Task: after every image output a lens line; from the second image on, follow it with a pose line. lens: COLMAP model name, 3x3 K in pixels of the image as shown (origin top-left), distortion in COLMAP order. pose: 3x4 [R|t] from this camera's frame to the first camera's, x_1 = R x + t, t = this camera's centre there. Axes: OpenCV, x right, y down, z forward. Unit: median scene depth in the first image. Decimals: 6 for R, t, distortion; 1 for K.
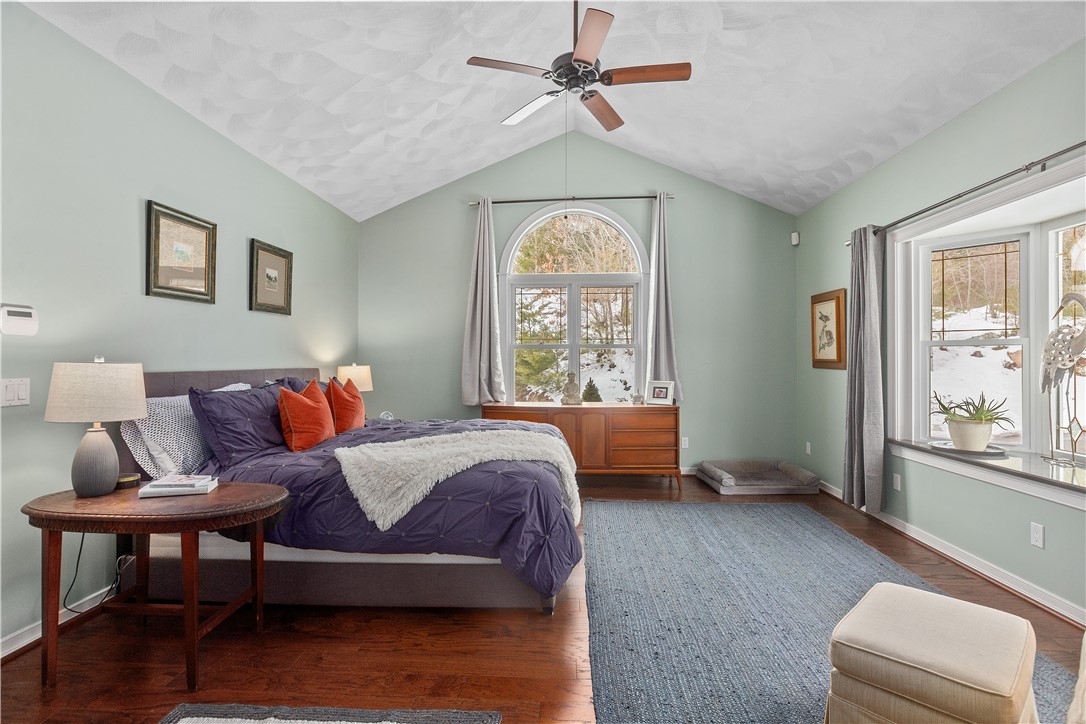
lens RADIAL K [[519.3, 0, 545.5], [0, 519.3, 360.1], [0, 0, 1]] dist [-0.002519, 0.000397]
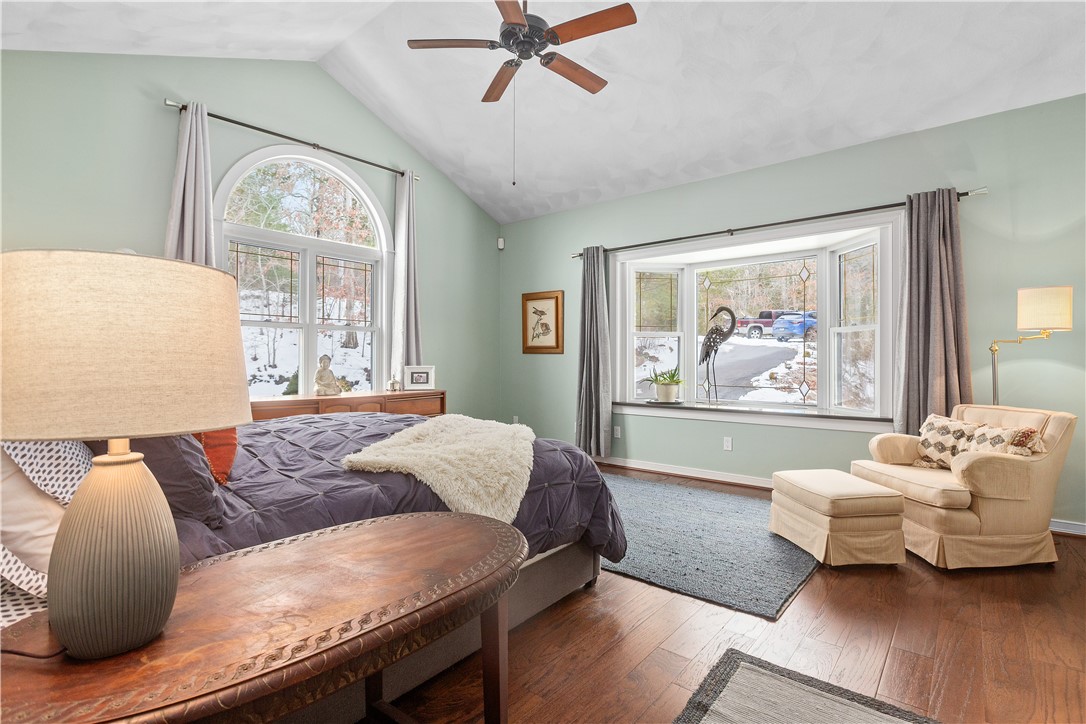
lens RADIAL K [[519.3, 0, 545.1], [0, 519.3, 362.1], [0, 0, 1]] dist [-0.002519, 0.000397]
pose [[0.593552, -0.003888, 0.804786, -0.517059], [-0.000716, 0.999985, 0.005359, 0.034473], [-0.804795, -0.003757, 0.593541, 0.291747]]
